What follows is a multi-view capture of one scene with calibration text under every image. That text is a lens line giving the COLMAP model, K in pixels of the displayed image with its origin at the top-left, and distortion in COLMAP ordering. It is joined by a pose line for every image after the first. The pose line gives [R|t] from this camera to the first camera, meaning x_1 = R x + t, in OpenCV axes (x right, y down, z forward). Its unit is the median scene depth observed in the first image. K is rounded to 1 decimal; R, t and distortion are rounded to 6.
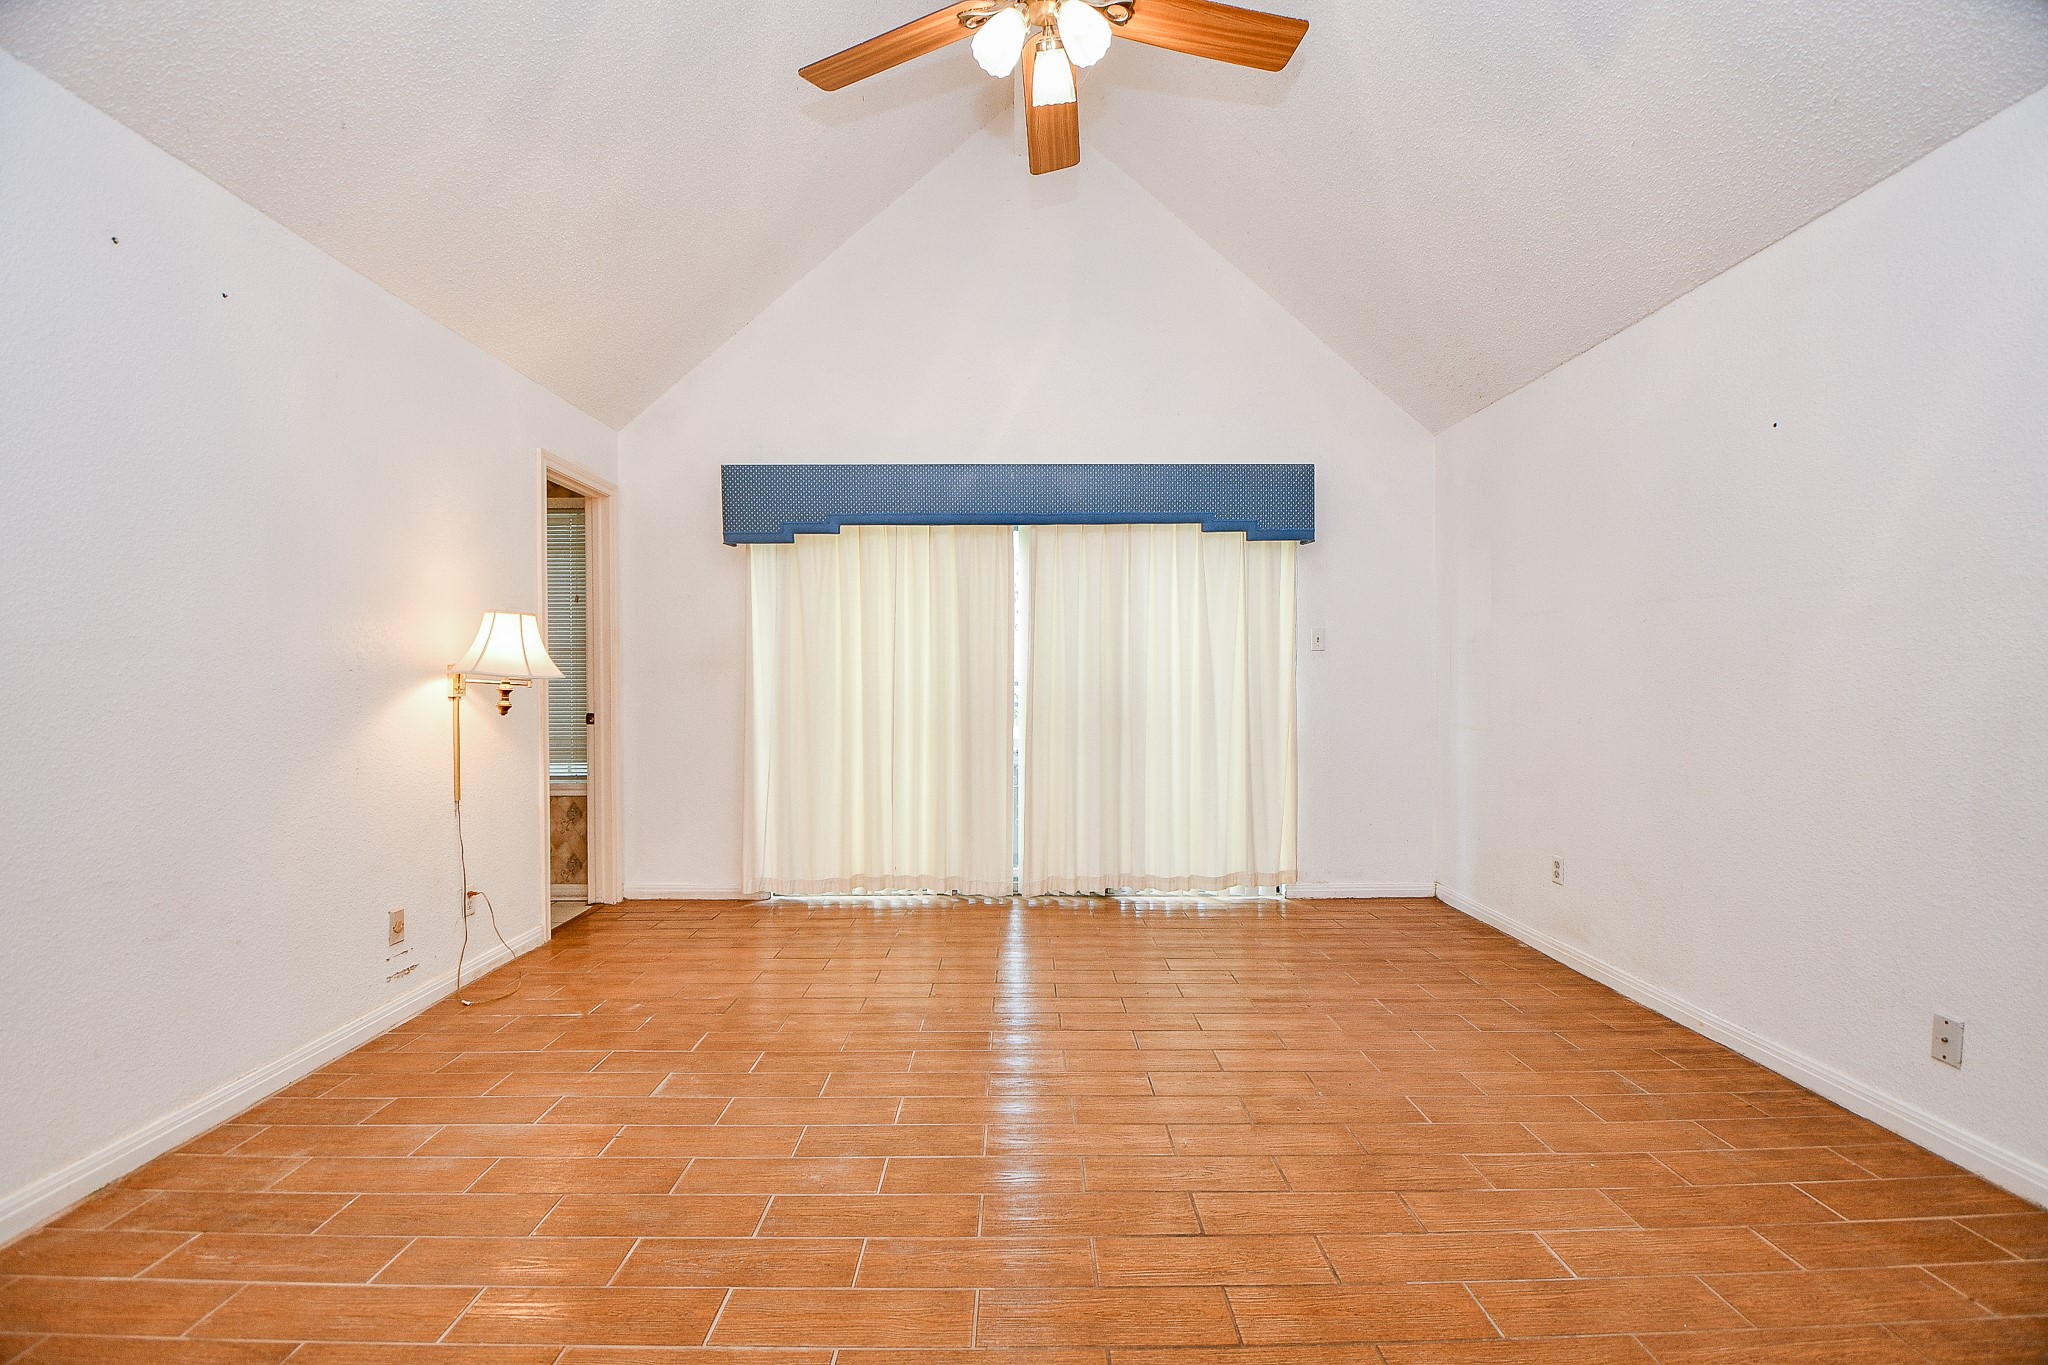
lens RADIAL K [[911.2, 0, 1021.7], [0, 911.2, 685.4], [0, 0, 1]] dist [0.003752, -0.014147]
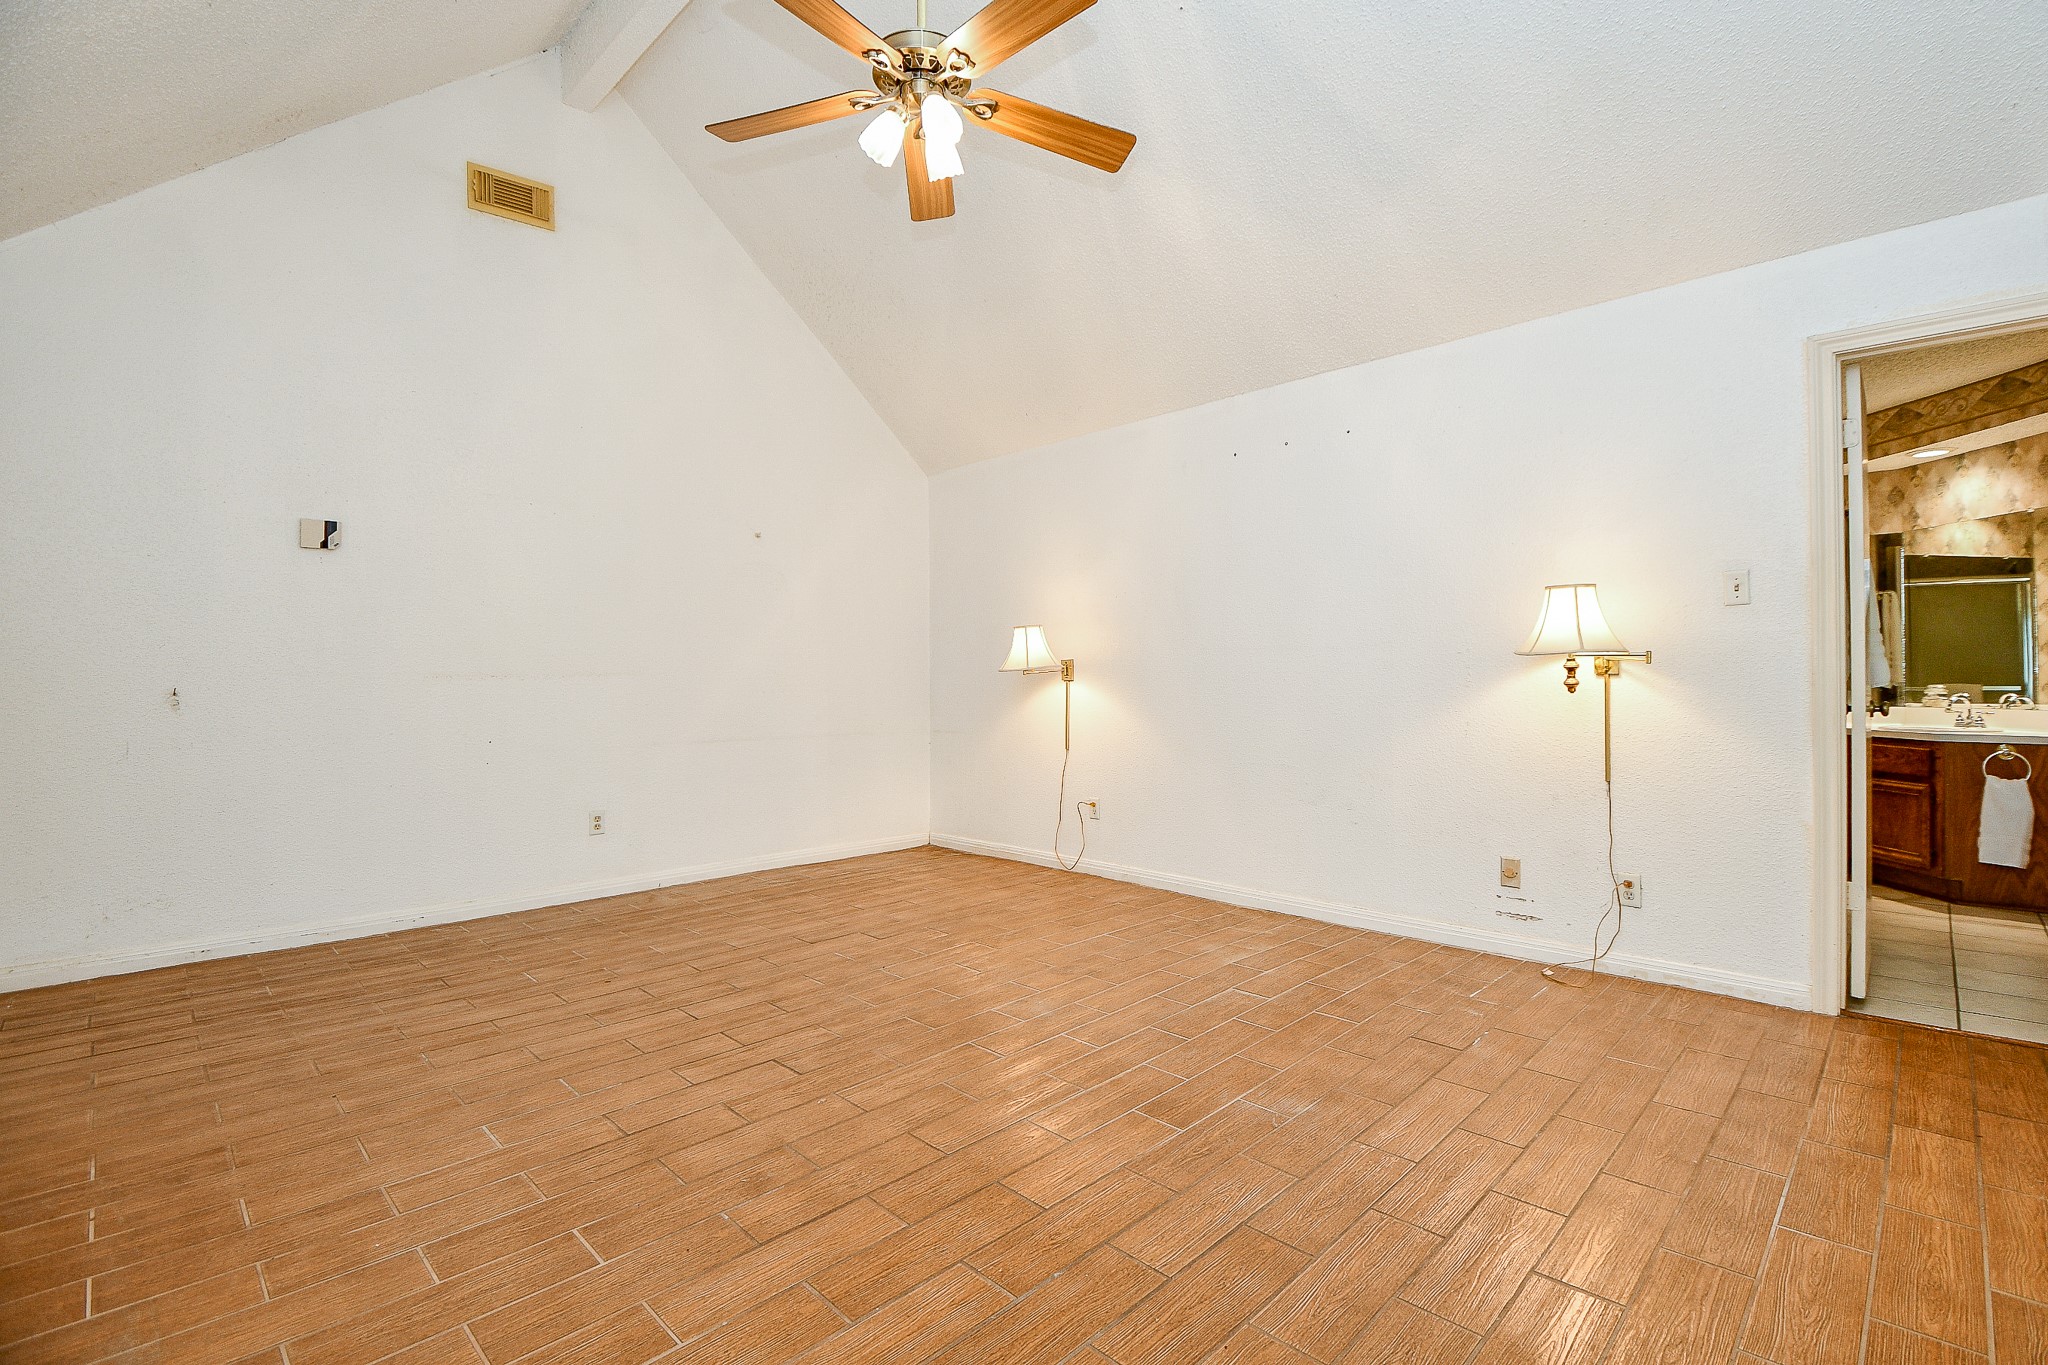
lens RADIAL K [[911.2, 0, 1060.4], [0, 911.2, 664.9], [0, 0, 1]] dist [0.003752, -0.014147]
pose [[-0.696251, -0.006369, -0.717770, 0.378162], [0.003785, 0.999914, -0.012544, 0.009413], [0.717788, -0.011451, -0.696167, 0.966908]]
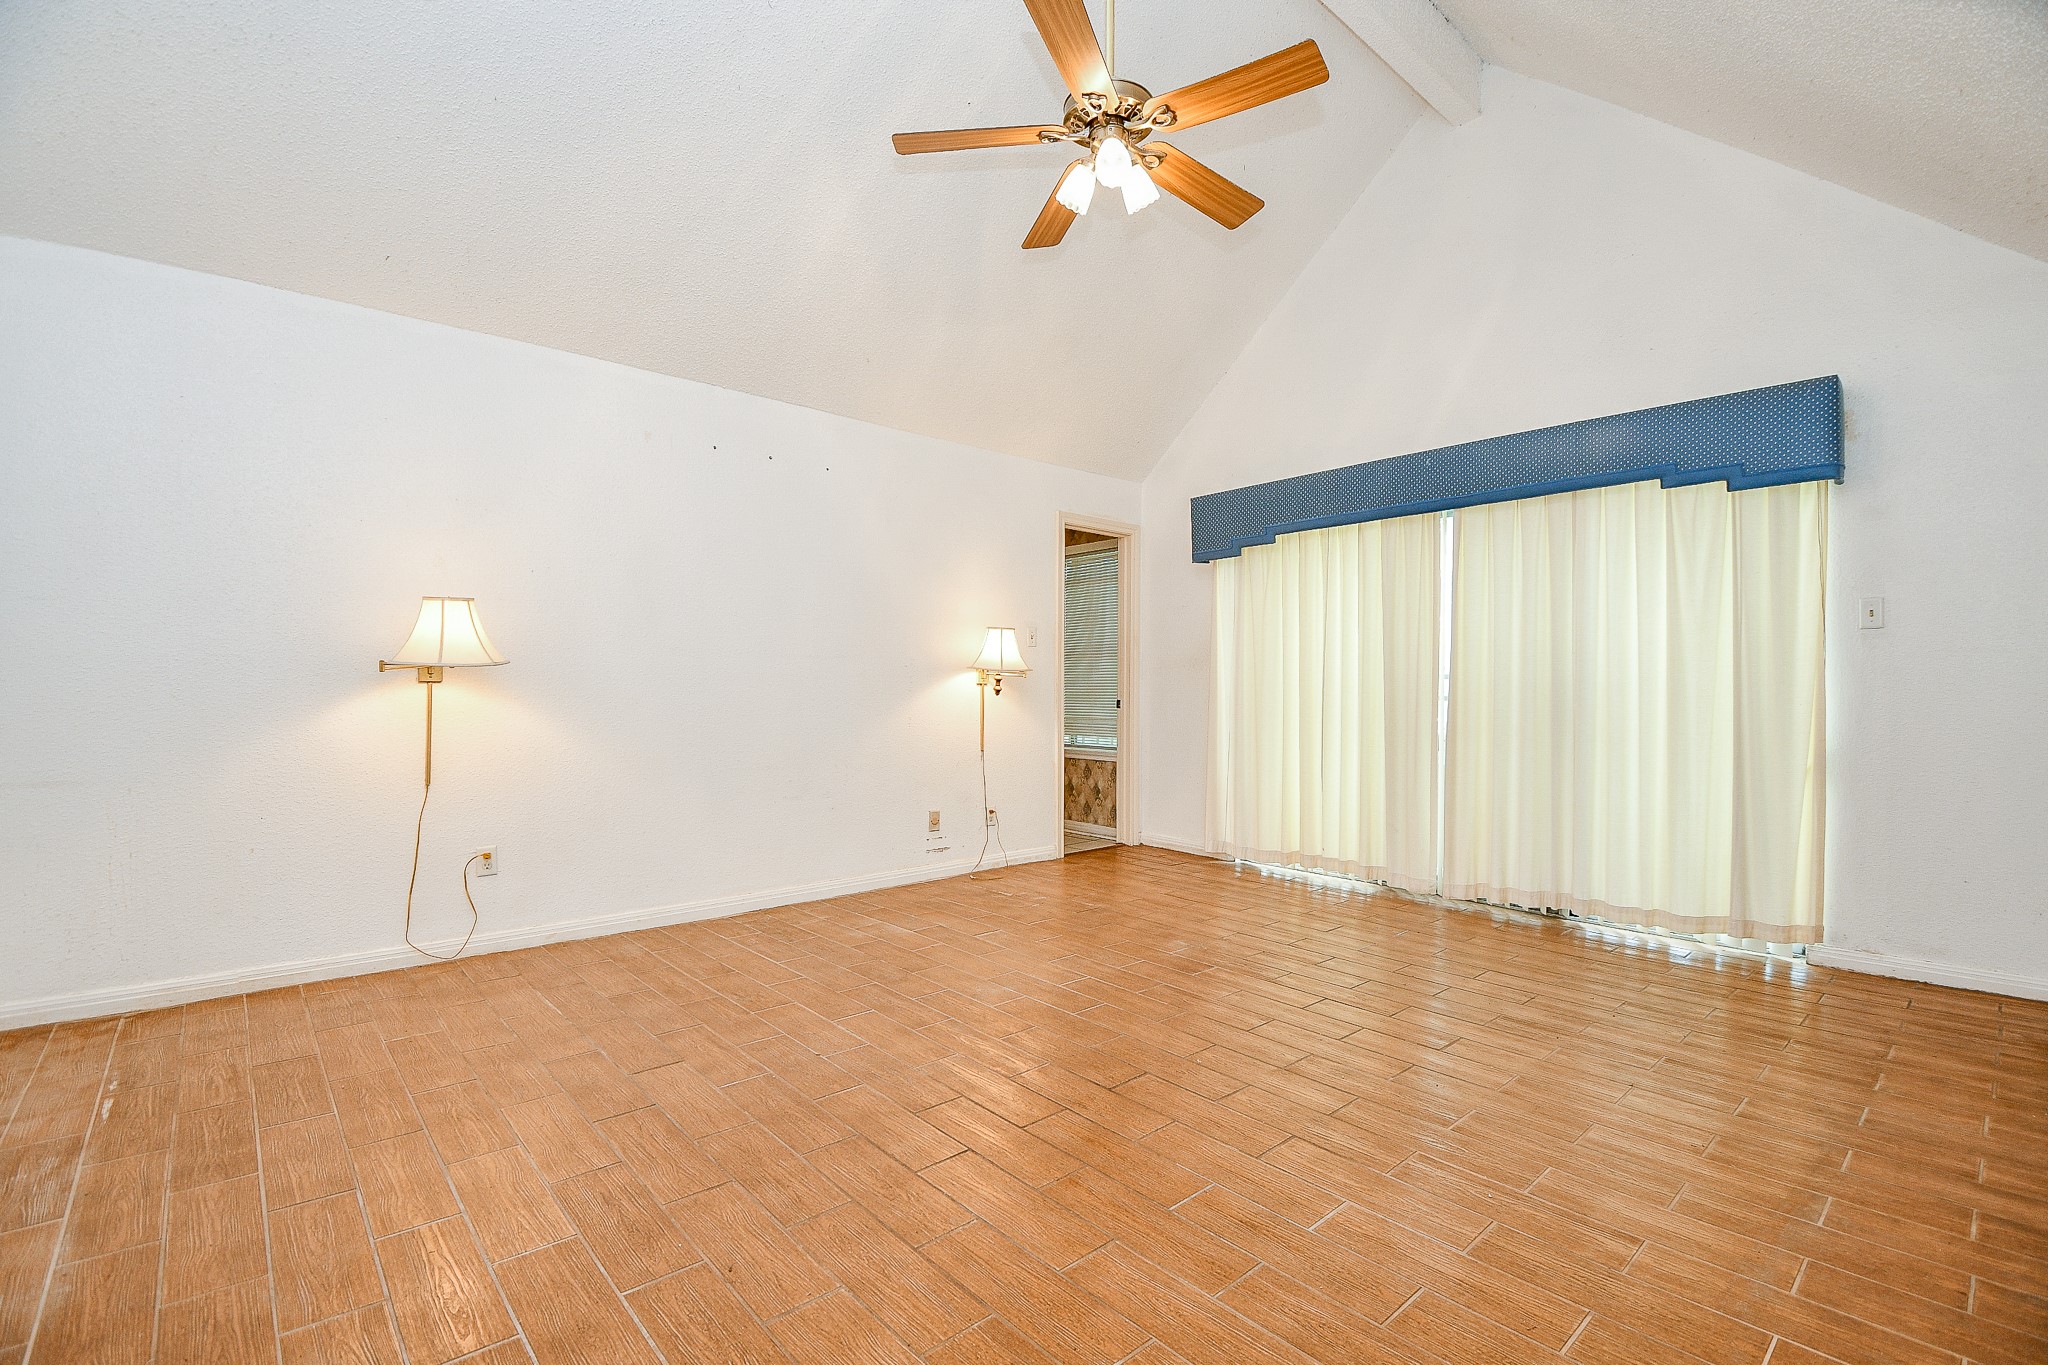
lens RADIAL K [[911.2, 0, 1005.2], [0, 911.2, 701.2], [0, 0, 1]] dist [0.003752, -0.014147]
pose [[0.640338, 0.015811, -0.767930, 0.460853], [-0.007817, 0.999870, 0.014068, 0.015247], [0.768053, -0.003006, 0.640379, 0.025487]]
